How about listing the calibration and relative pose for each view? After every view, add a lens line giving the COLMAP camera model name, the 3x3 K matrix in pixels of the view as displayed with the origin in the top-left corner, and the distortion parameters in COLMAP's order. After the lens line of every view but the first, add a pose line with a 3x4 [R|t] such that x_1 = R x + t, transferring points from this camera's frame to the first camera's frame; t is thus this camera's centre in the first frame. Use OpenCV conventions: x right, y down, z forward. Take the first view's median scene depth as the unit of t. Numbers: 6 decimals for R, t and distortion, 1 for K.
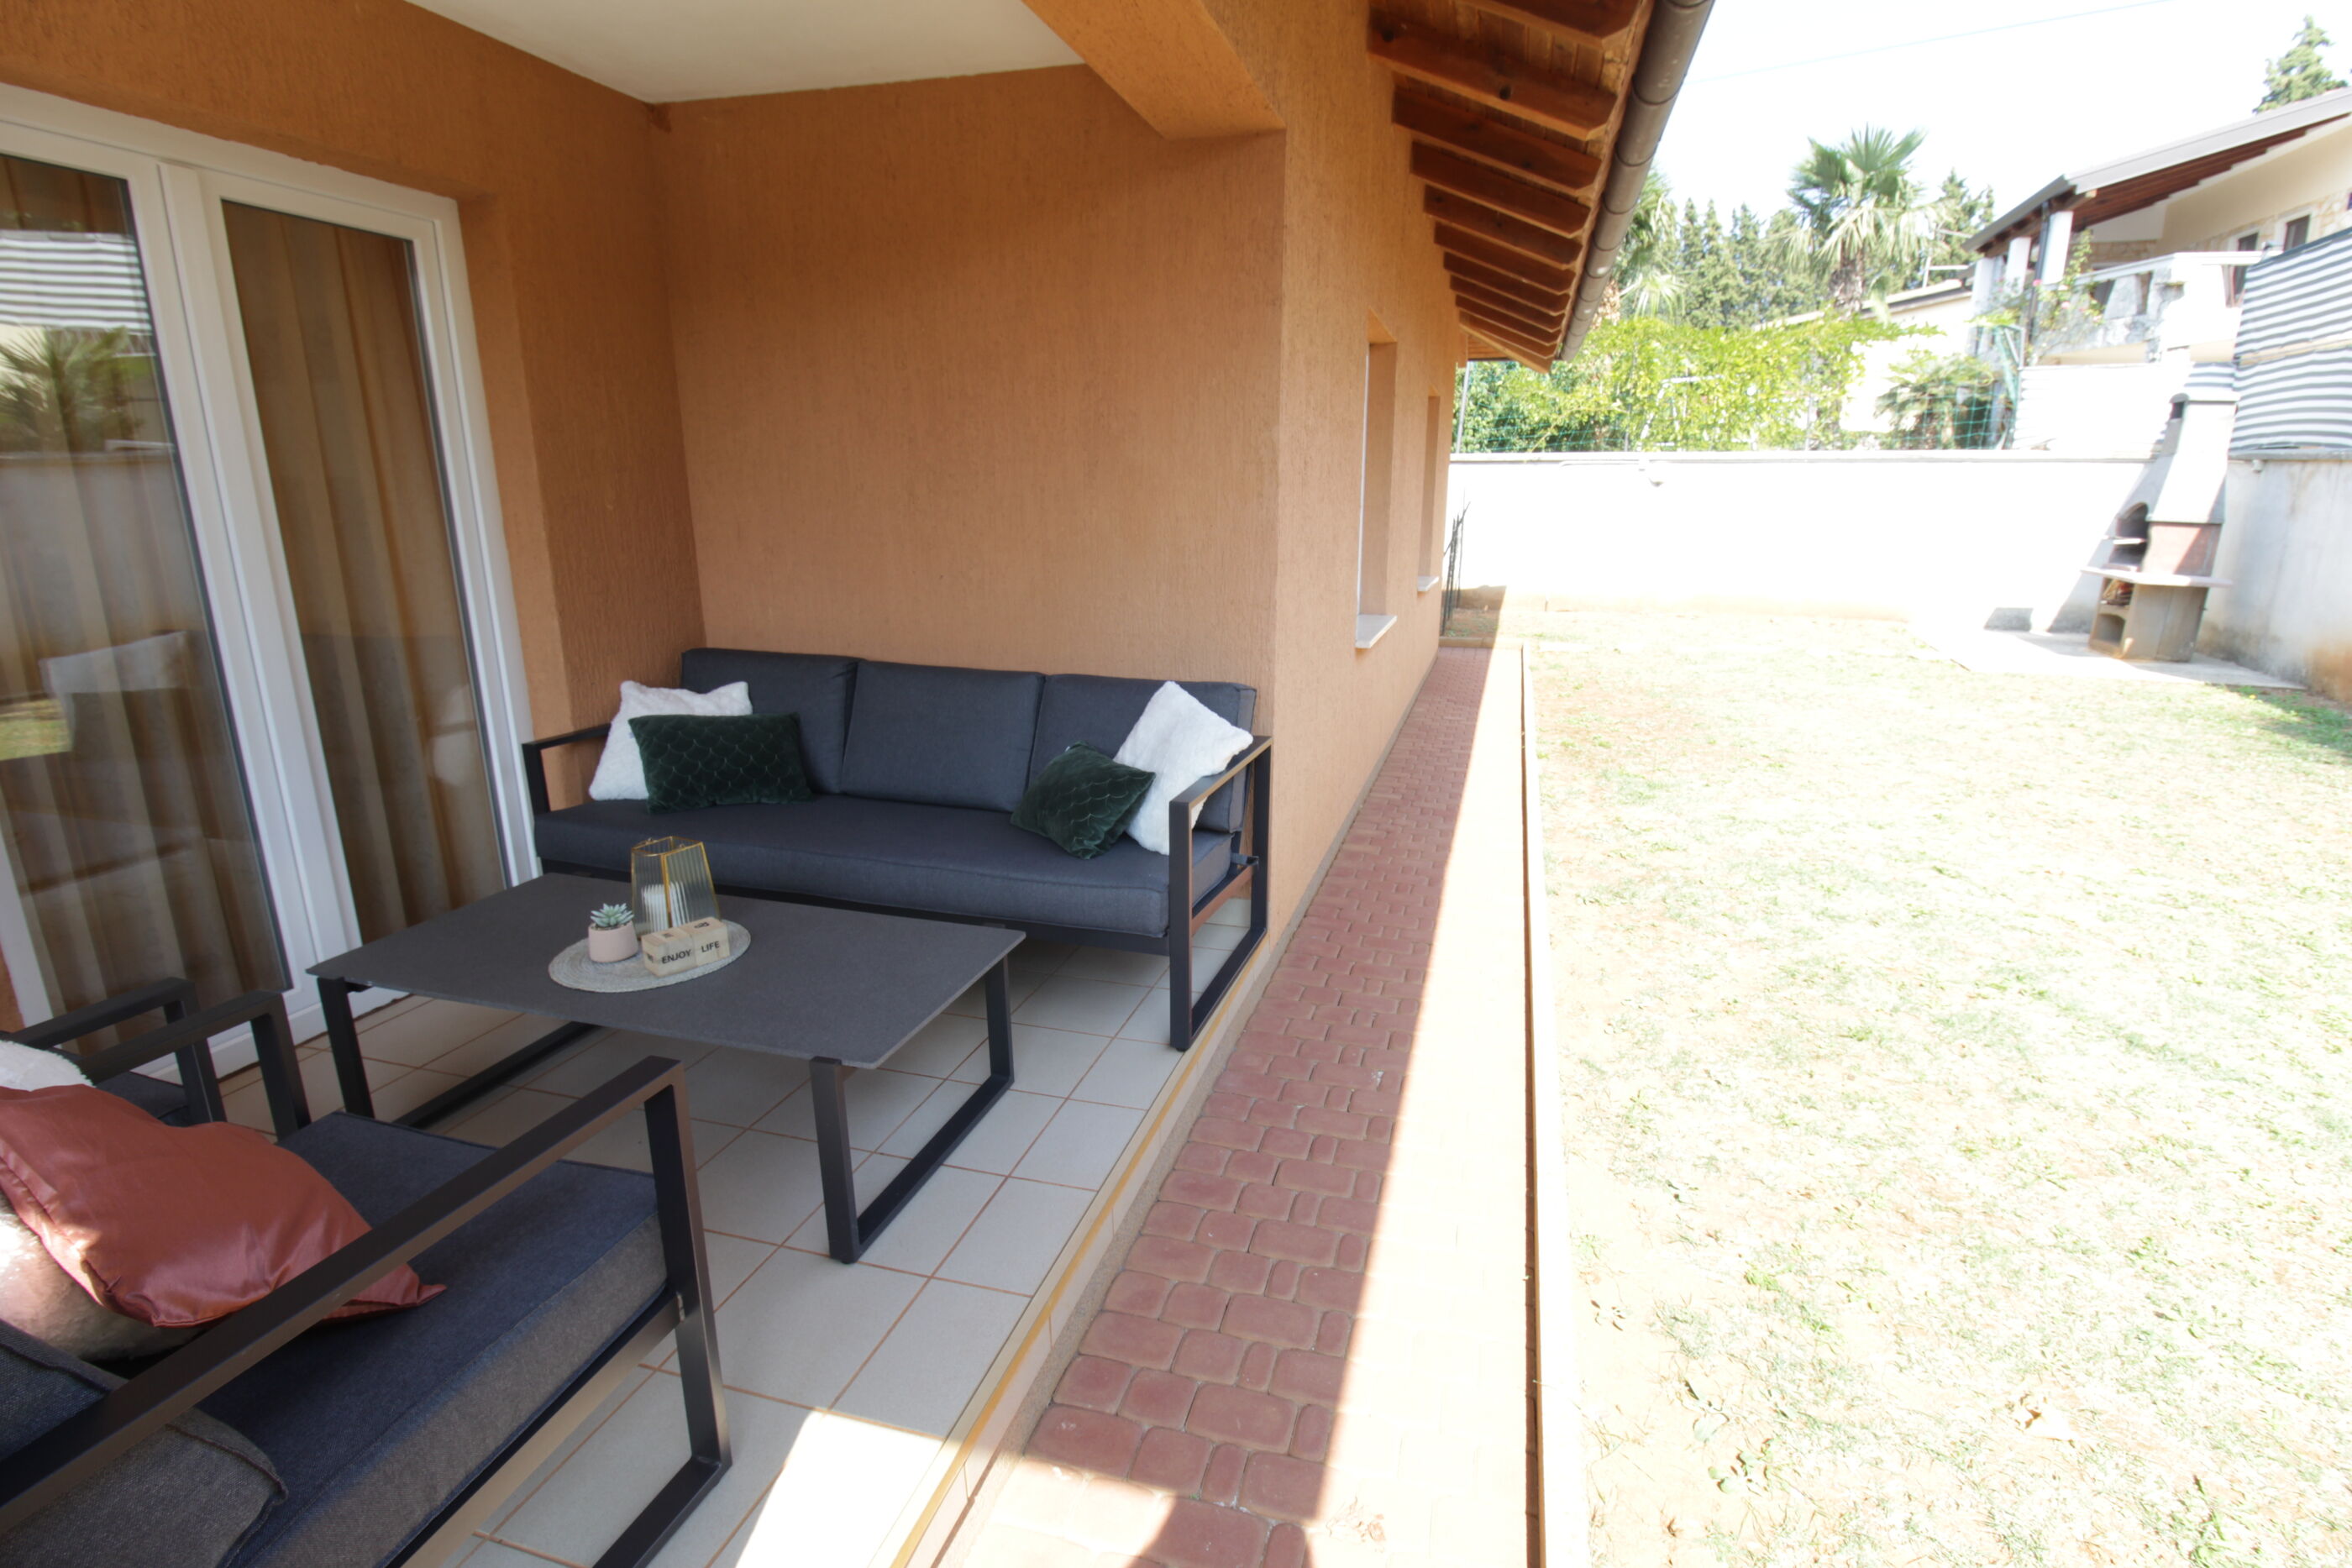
lens RADIAL K [[1095.2, 0, 1212.6], [0, 1095.2, 784.2], [0, 0, 1]] dist [0.000702, -0.012625]
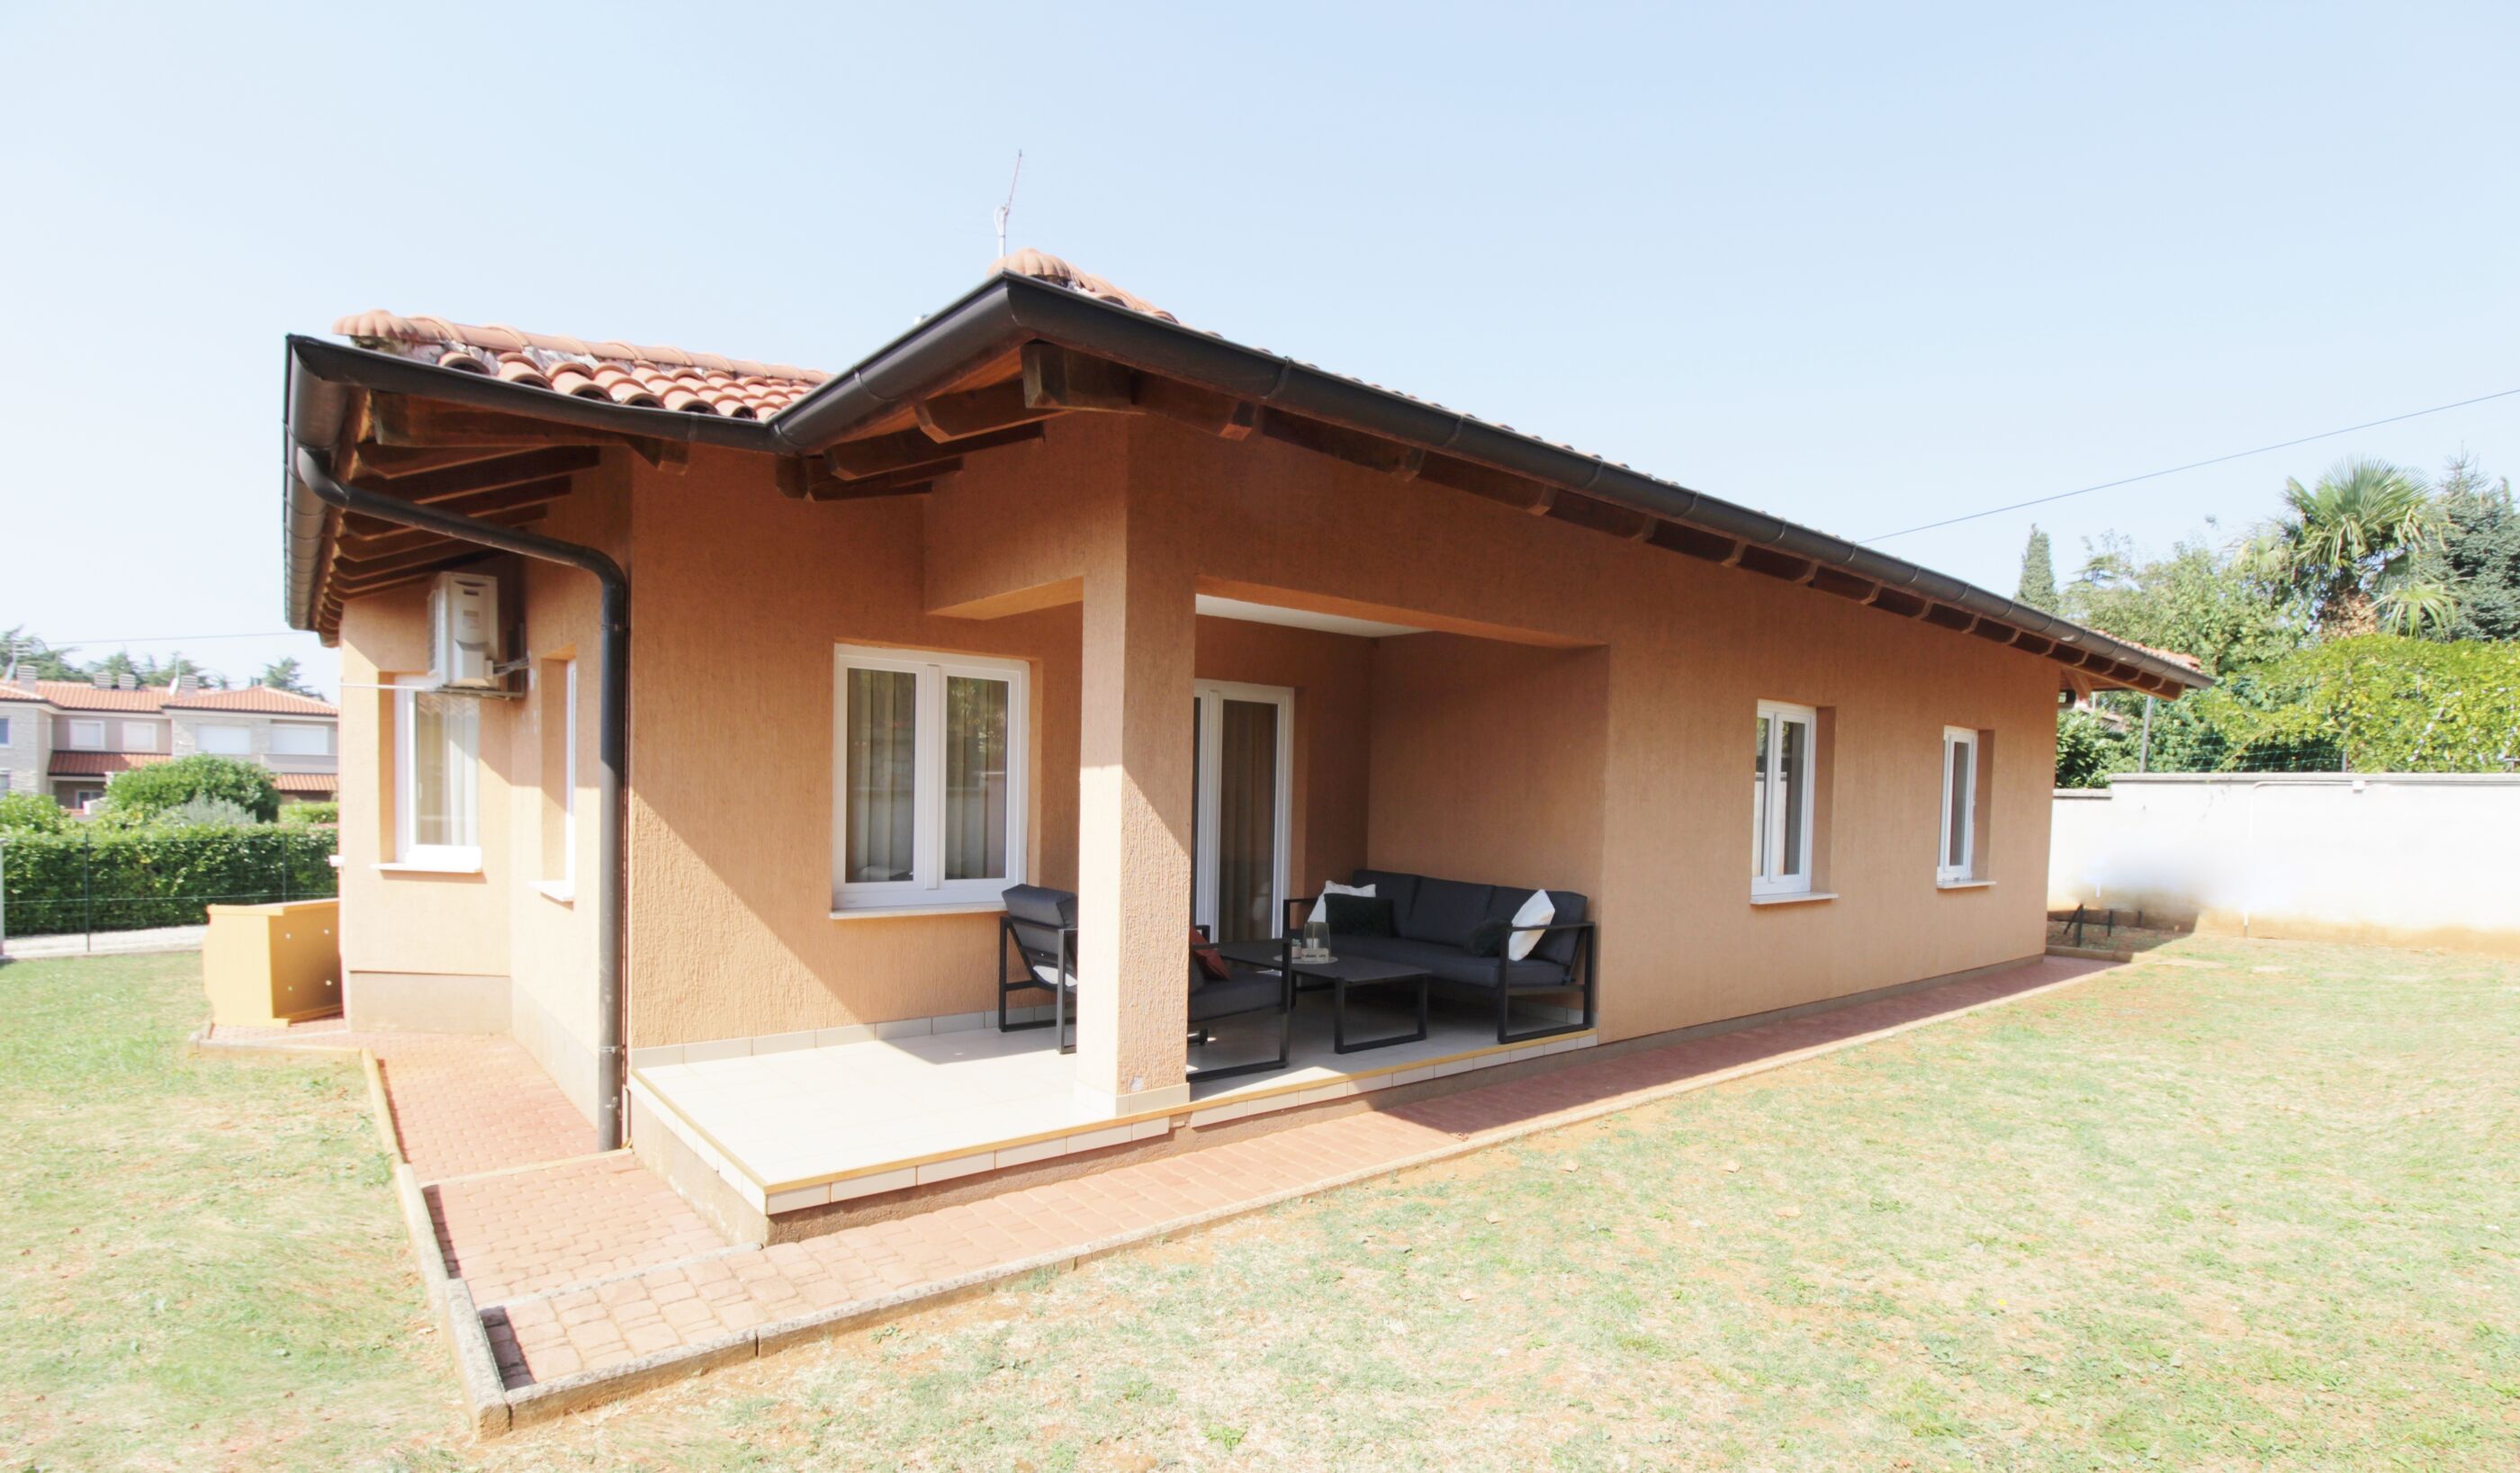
lens RADIAL K [[1197.1, 0, 1268.6], [0, 1197.1, 836.3], [0, 0, 1]] dist [-0.001915, -0.016513]
pose [[0.814014, 0.032693, -0.579924, 0.669939], [-0.164928, 0.970330, -0.176800, 0.233169], [0.556938, 0.239564, 0.795254, -0.887800]]
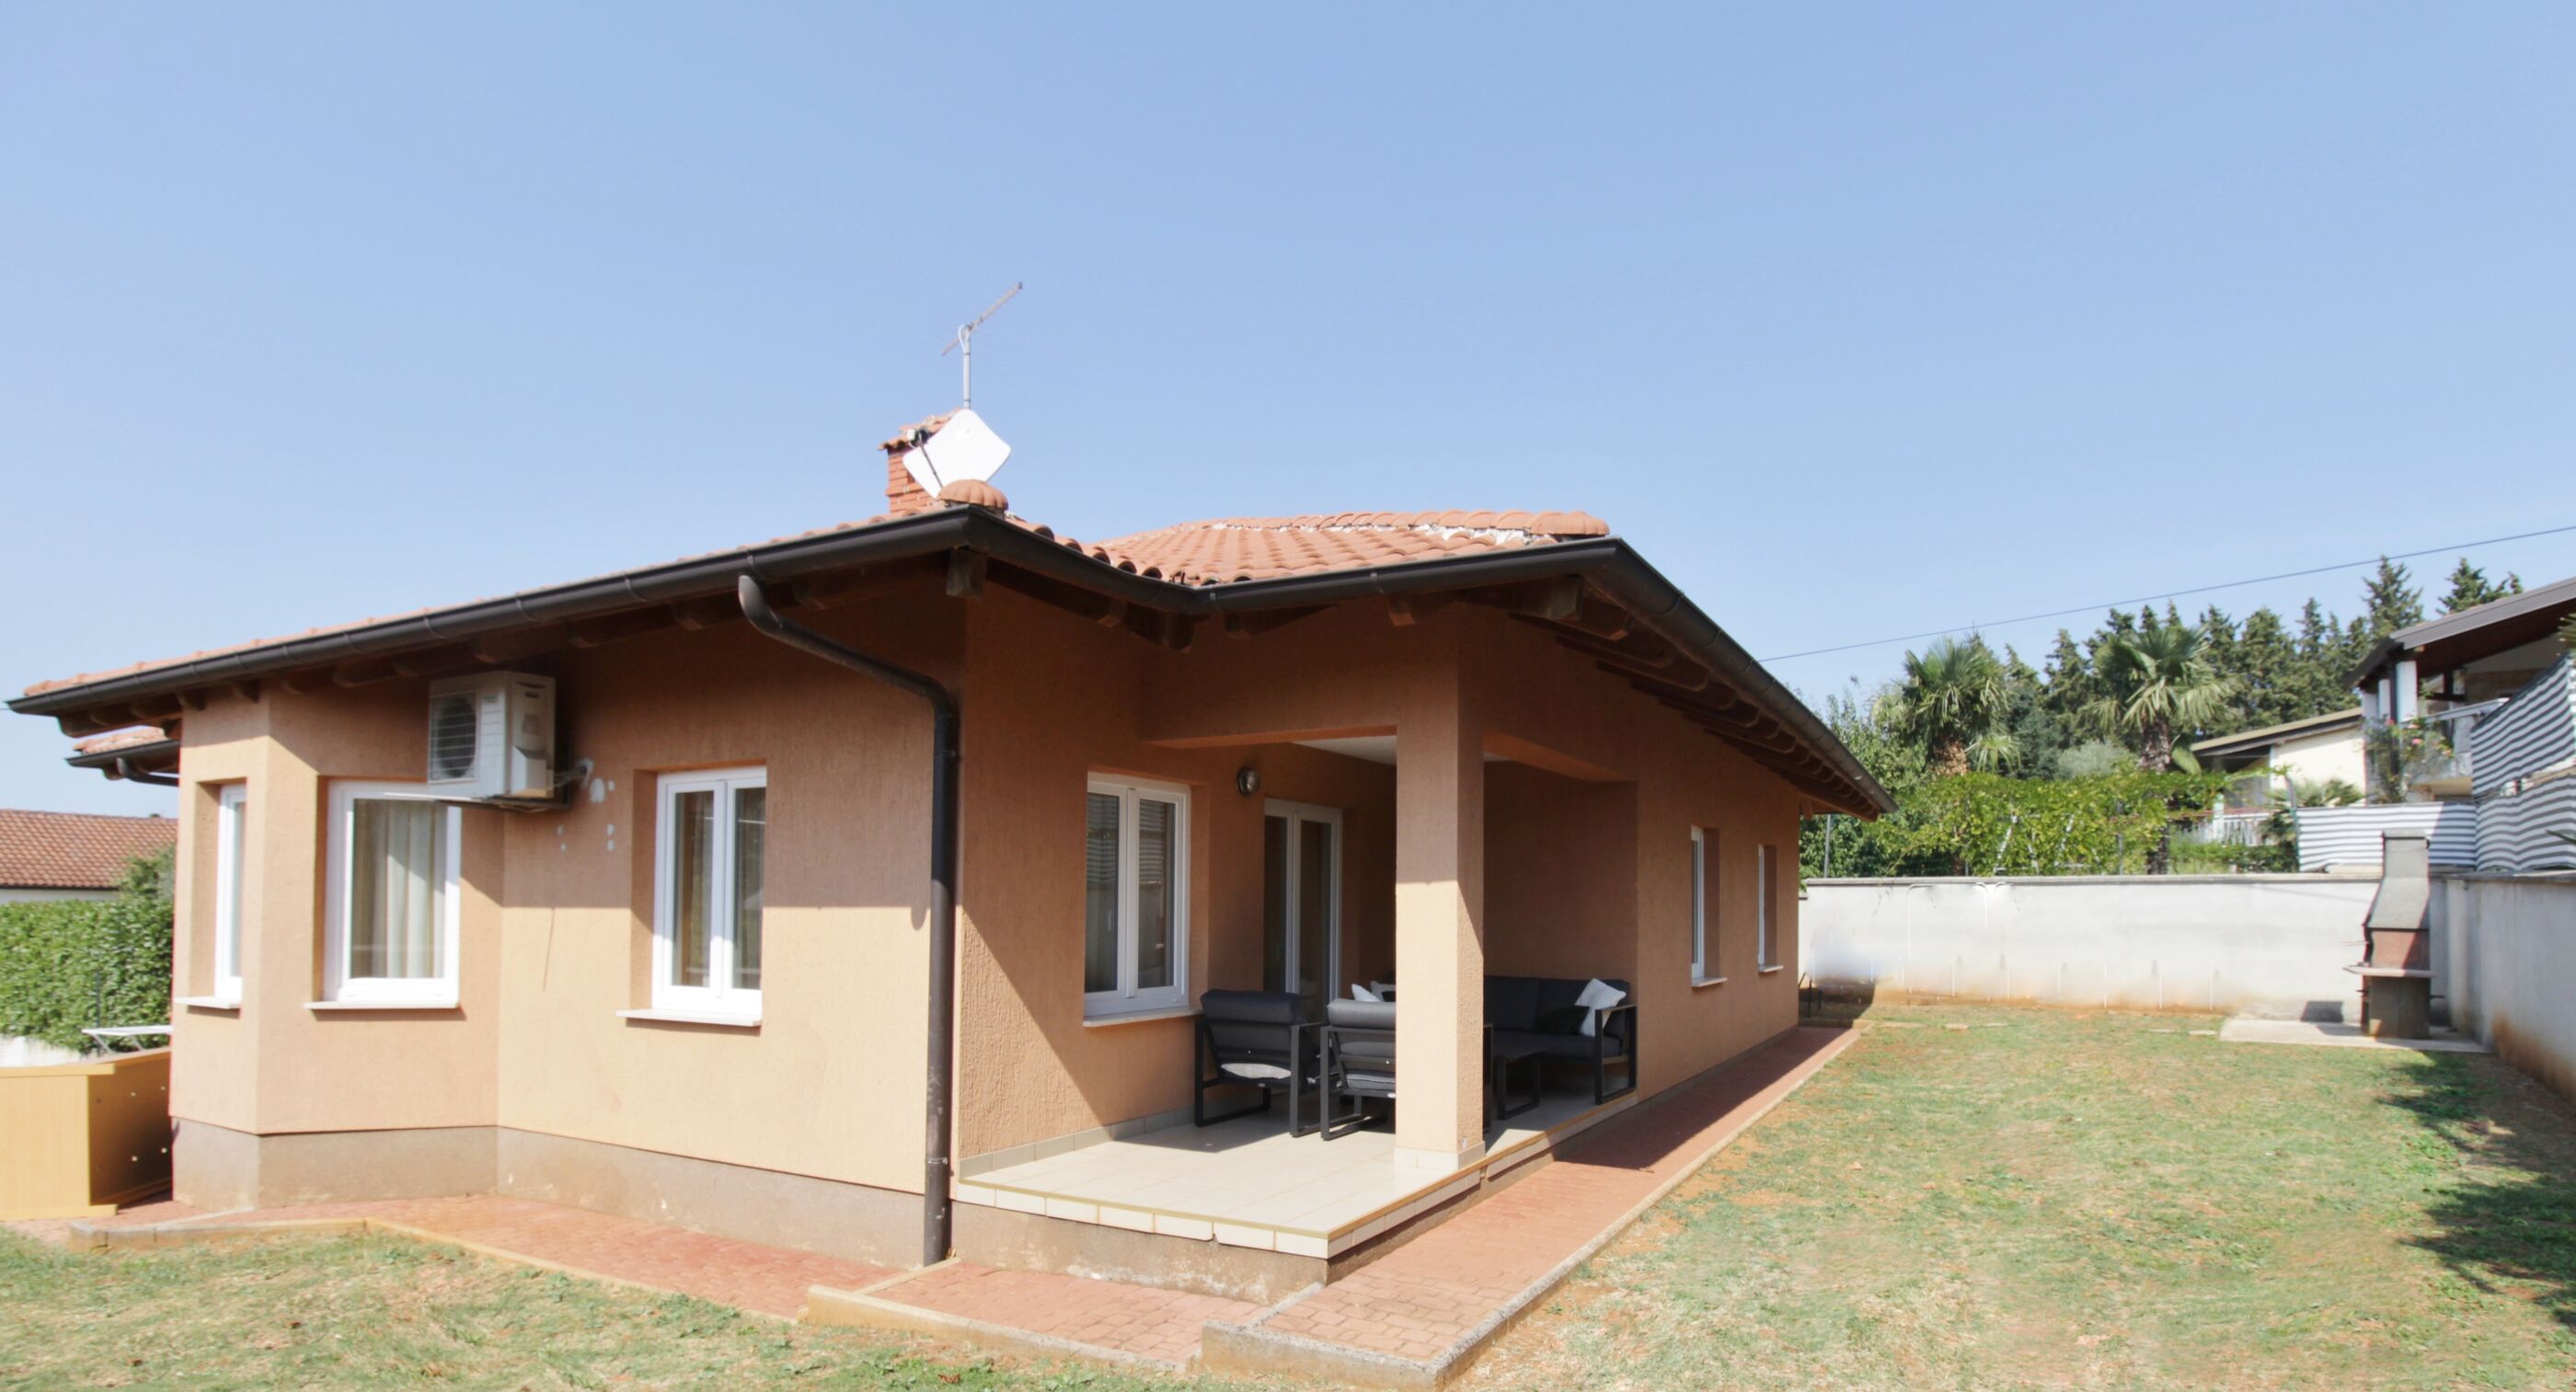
lens RADIAL K [[1297.9, 0, 1297.3], [0, 1297.9, 874.9], [0, 0, 1]] dist [-0.016673, -0.001393]
pose [[0.968720, -0.007226, -0.248053, 0.031971], [-0.063507, 0.959071, -0.275952, 0.431862], [0.239894, 0.283073, 0.928612, -1.599062]]
